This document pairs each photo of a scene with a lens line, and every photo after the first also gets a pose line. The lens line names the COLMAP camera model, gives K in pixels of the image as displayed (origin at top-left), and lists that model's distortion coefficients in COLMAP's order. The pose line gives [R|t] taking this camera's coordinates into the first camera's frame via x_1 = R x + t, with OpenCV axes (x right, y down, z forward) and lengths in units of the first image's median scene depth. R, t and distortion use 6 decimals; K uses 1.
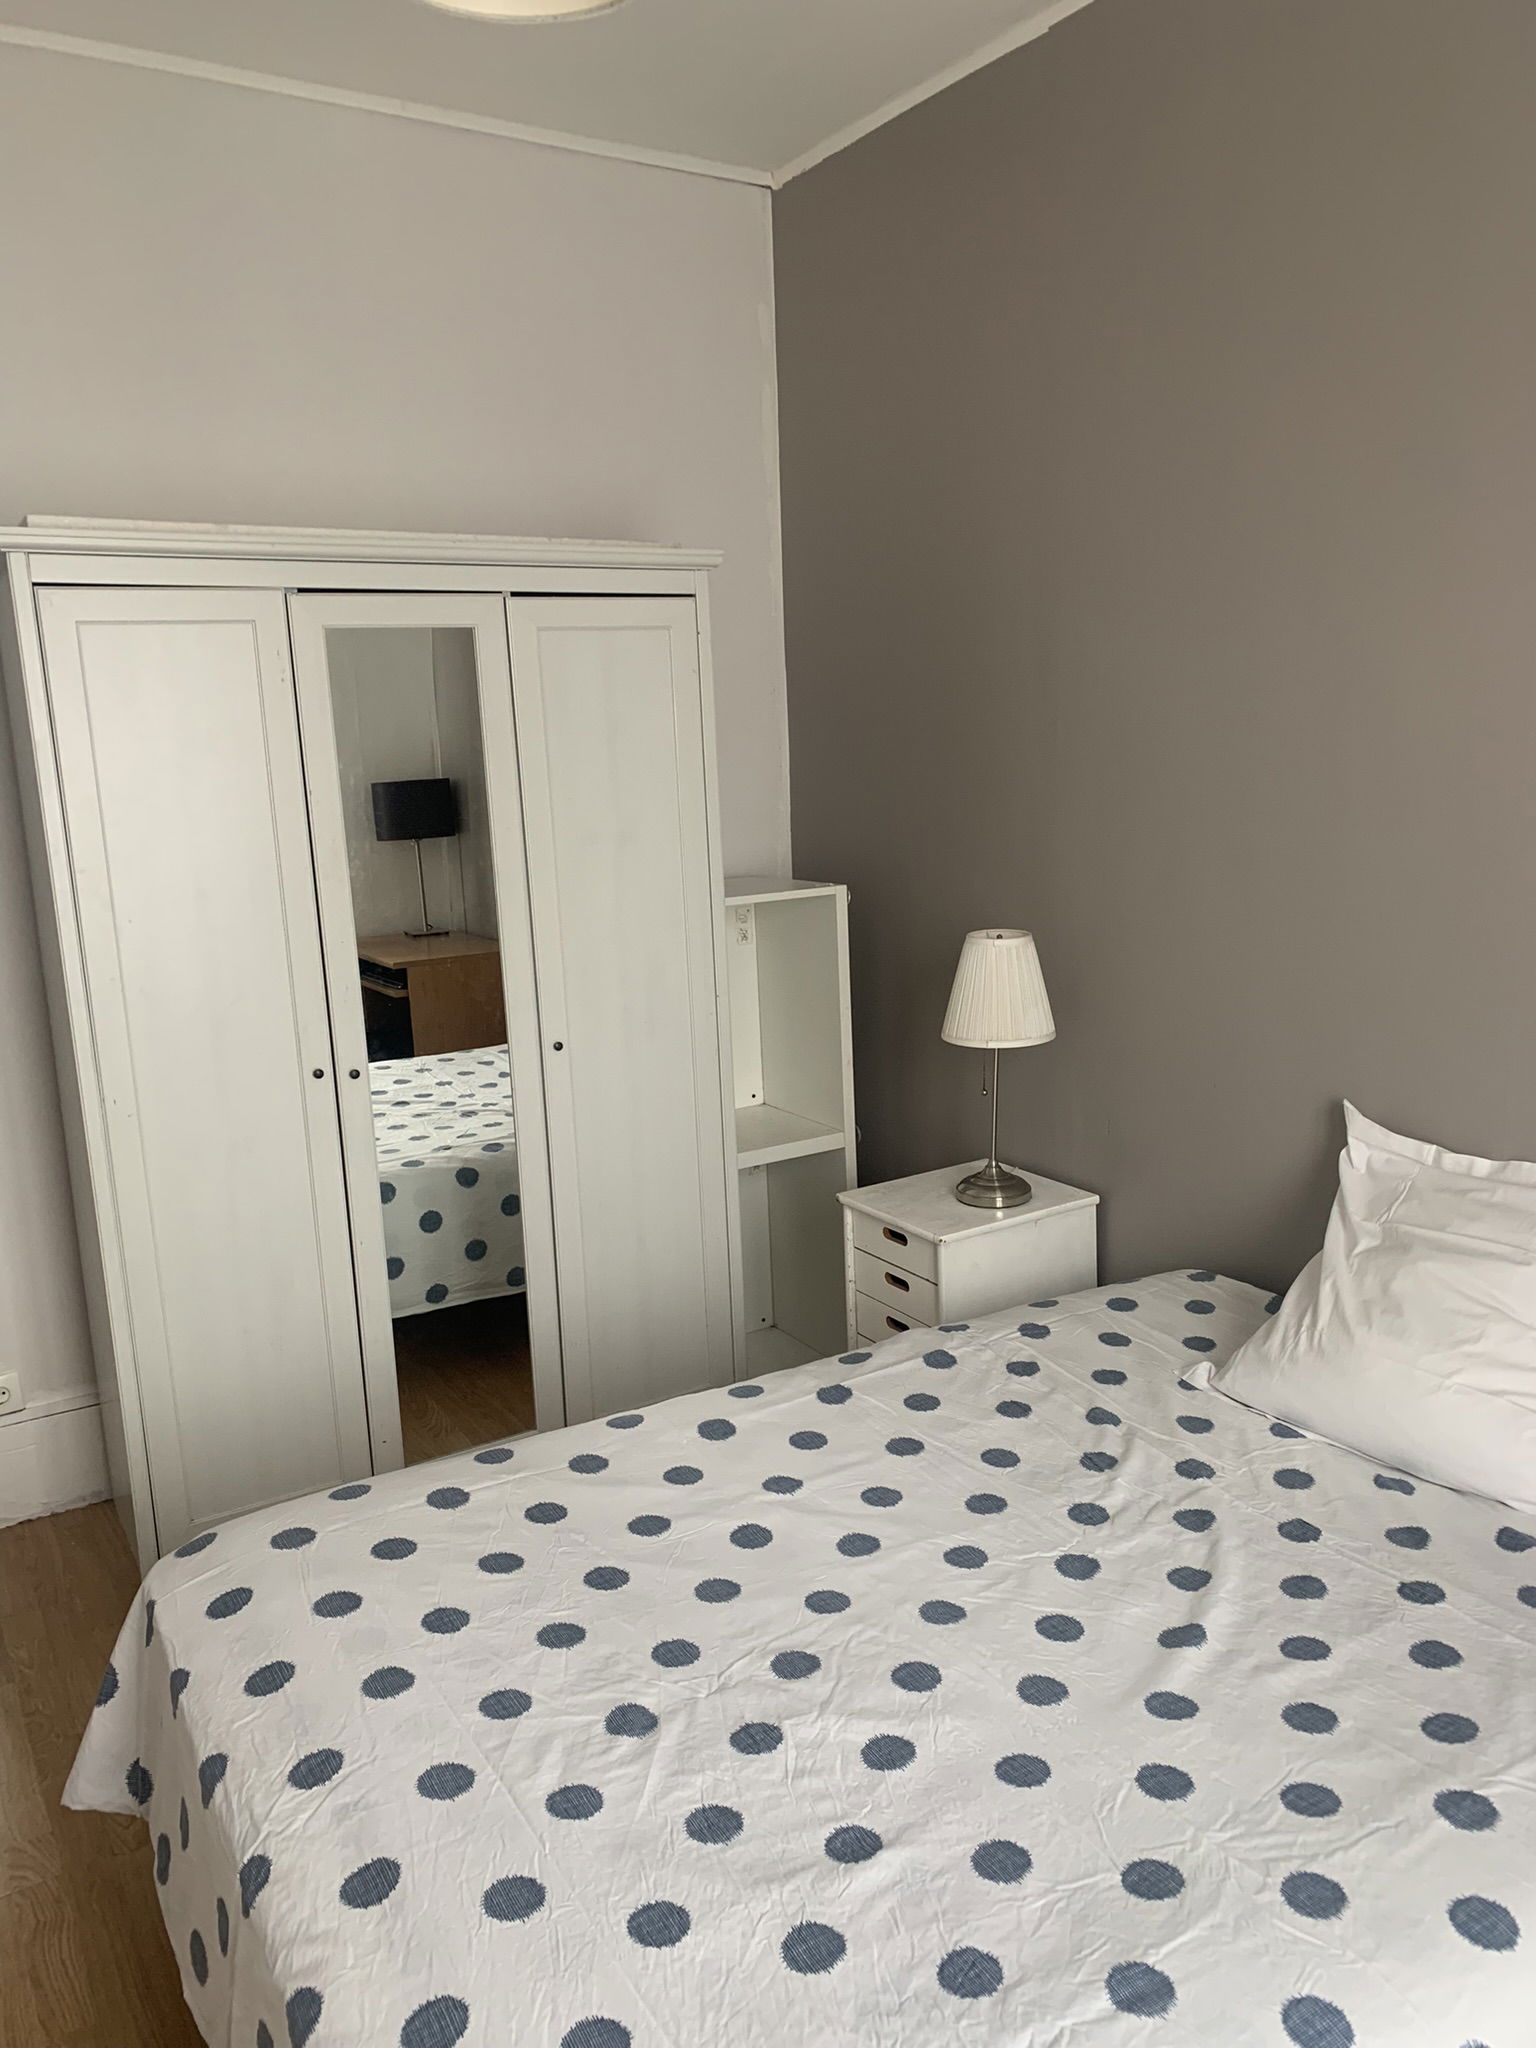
lens RADIAL K [[1564.2, 0, 768.0], [0, 1564.2, 1024.0], [0, 0, 1]] dist [-0.006185, -0.003673]
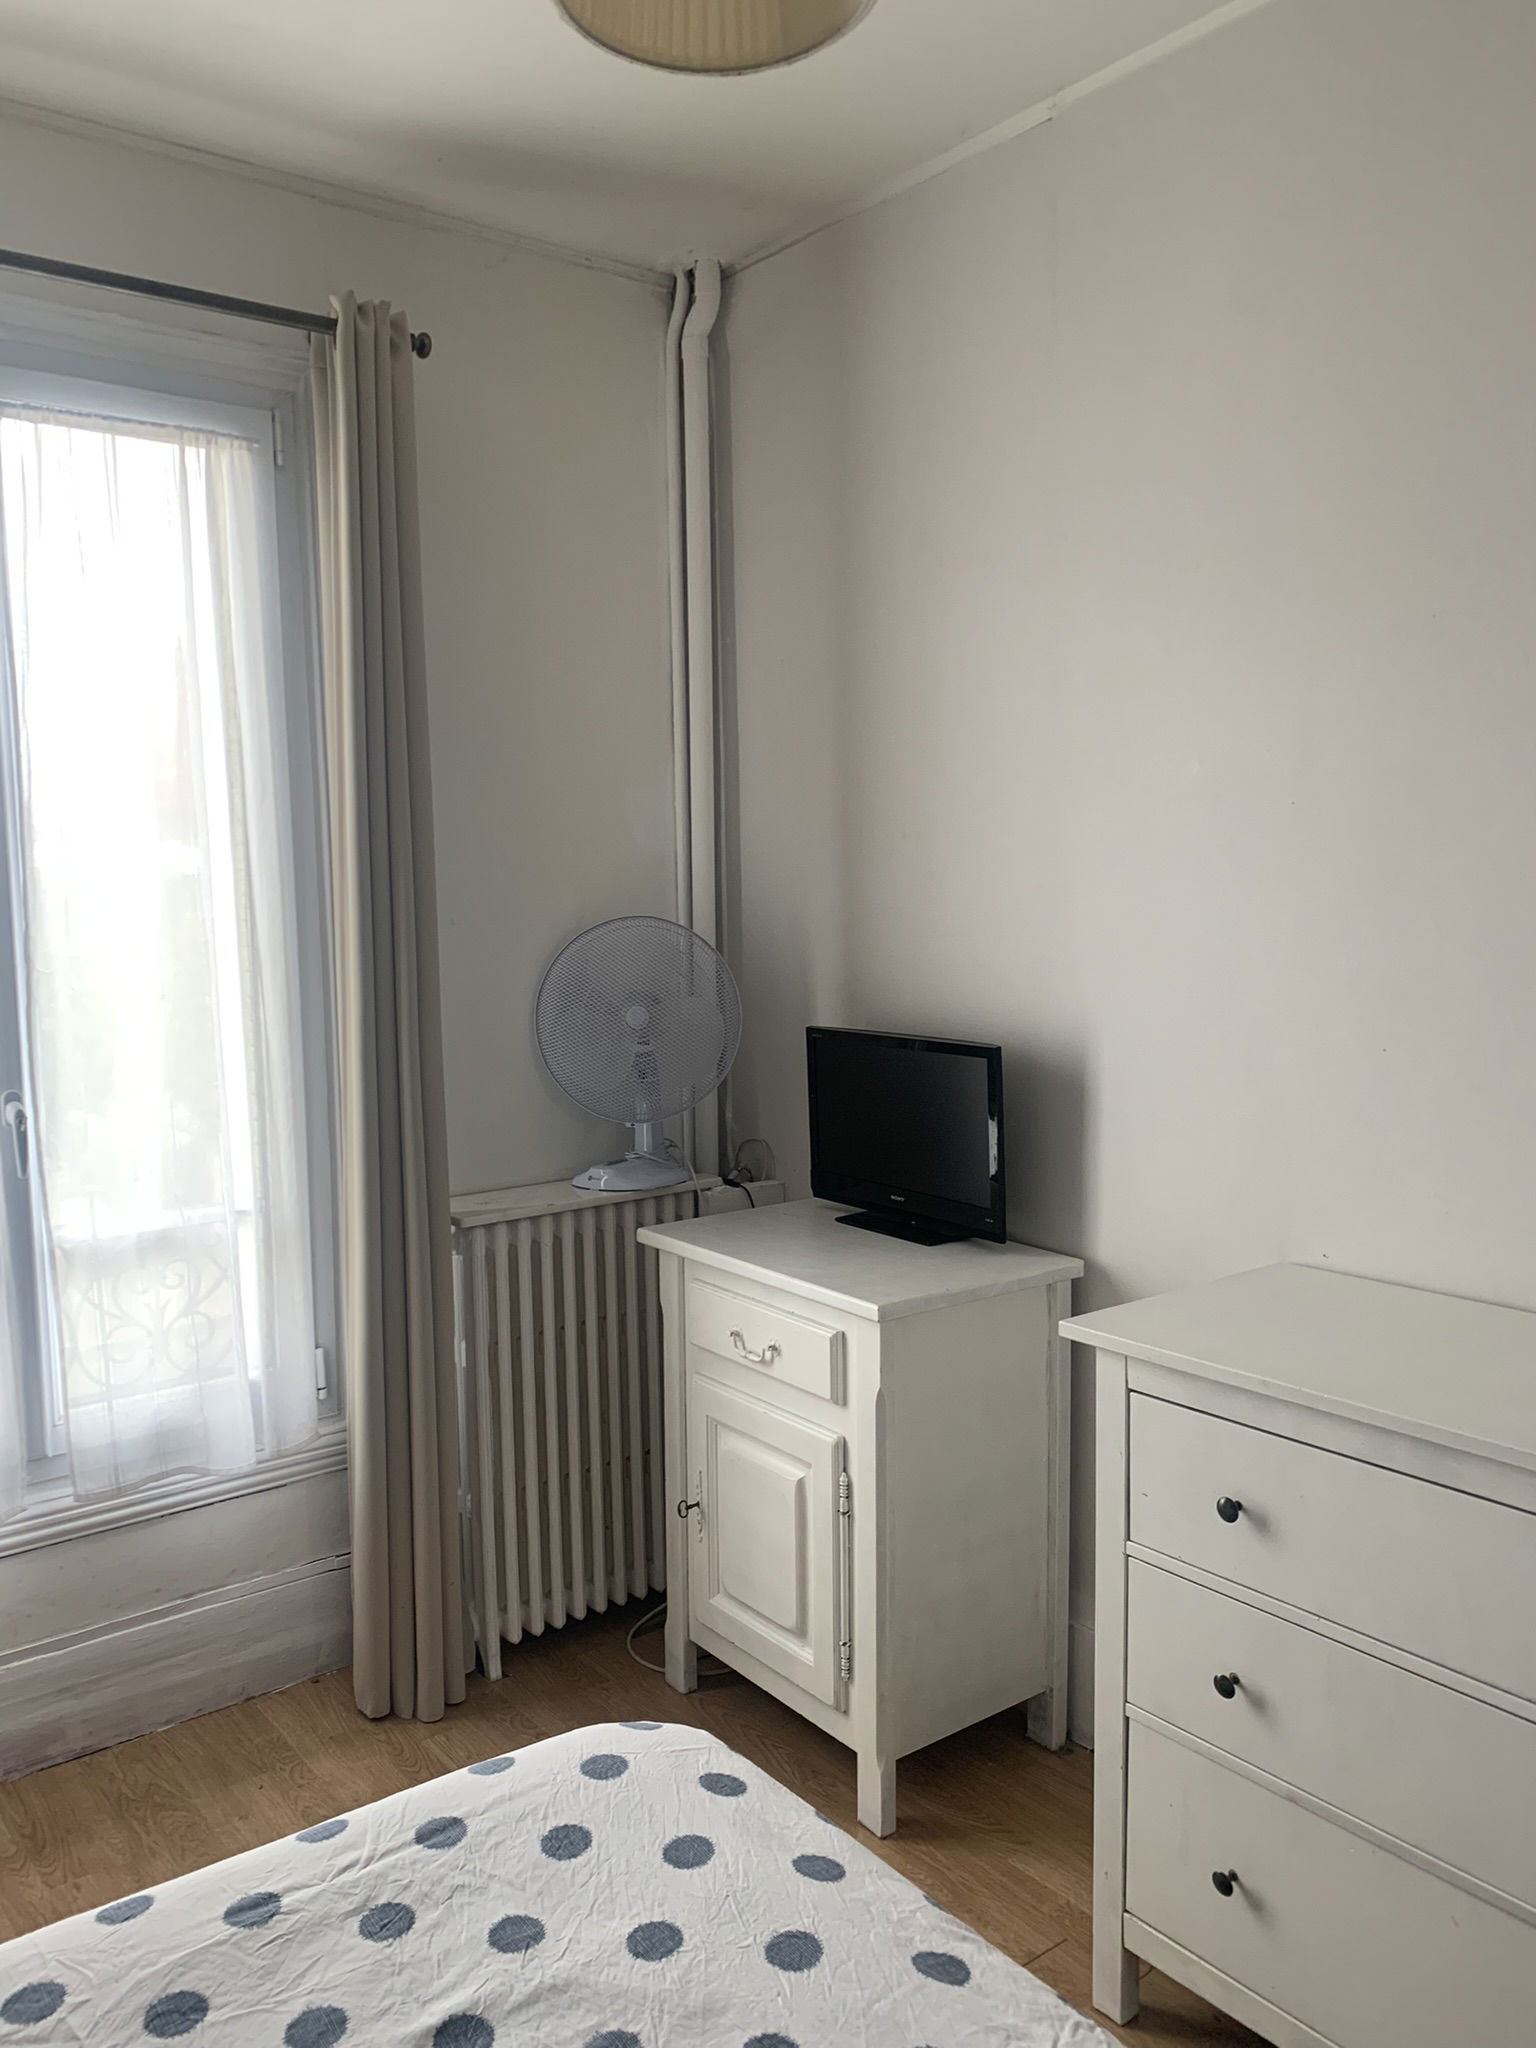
lens RADIAL K [[1565.6, 0, 768.0], [0, 1565.6, 1024.0], [0, 0, 1]] dist [0.027010, 0.002043]
pose [[-0.992523, 0.058378, -0.107195, -0.066146], [0.025822, 0.958758, 0.283049, -0.363326], [0.119298, 0.278164, -0.953096, 1.870982]]
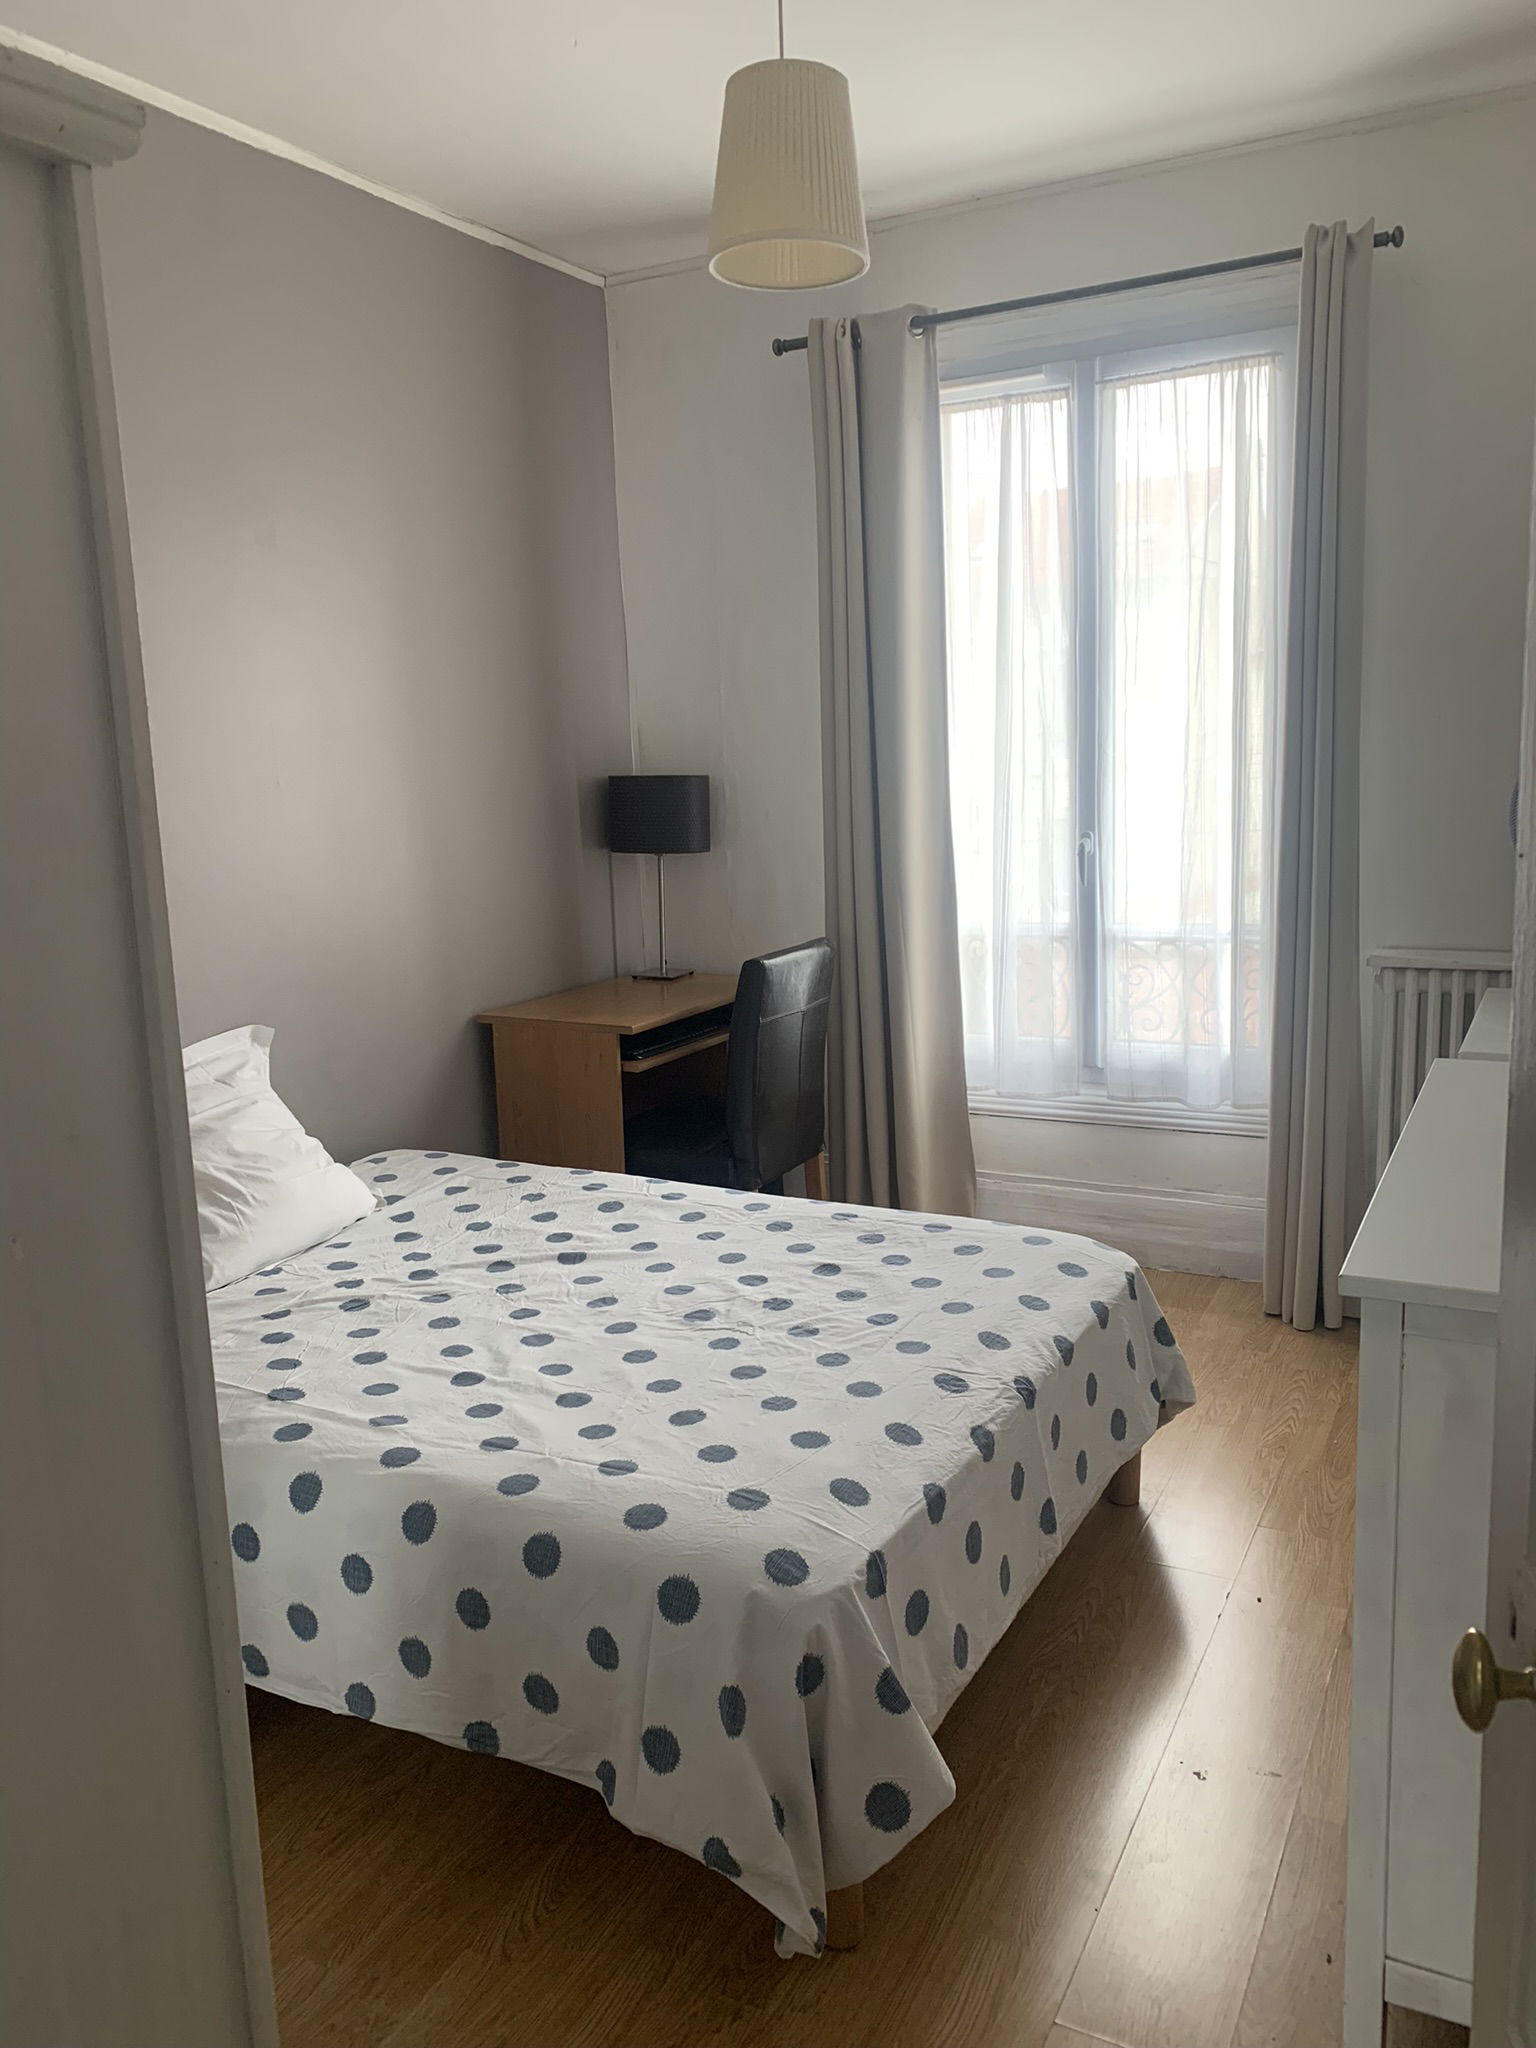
lens RADIAL K [[1564.2, 0, 768.0], [0, 1564.2, 1024.0], [0, 0, 1]] dist [-0.006185, -0.003673]
pose [[-0.517704, -0.101256, 0.849547, -1.635369], [0.216507, 0.945147, 0.244587, -0.282089], [-0.827712, 0.310556, -0.467383, 1.984767]]
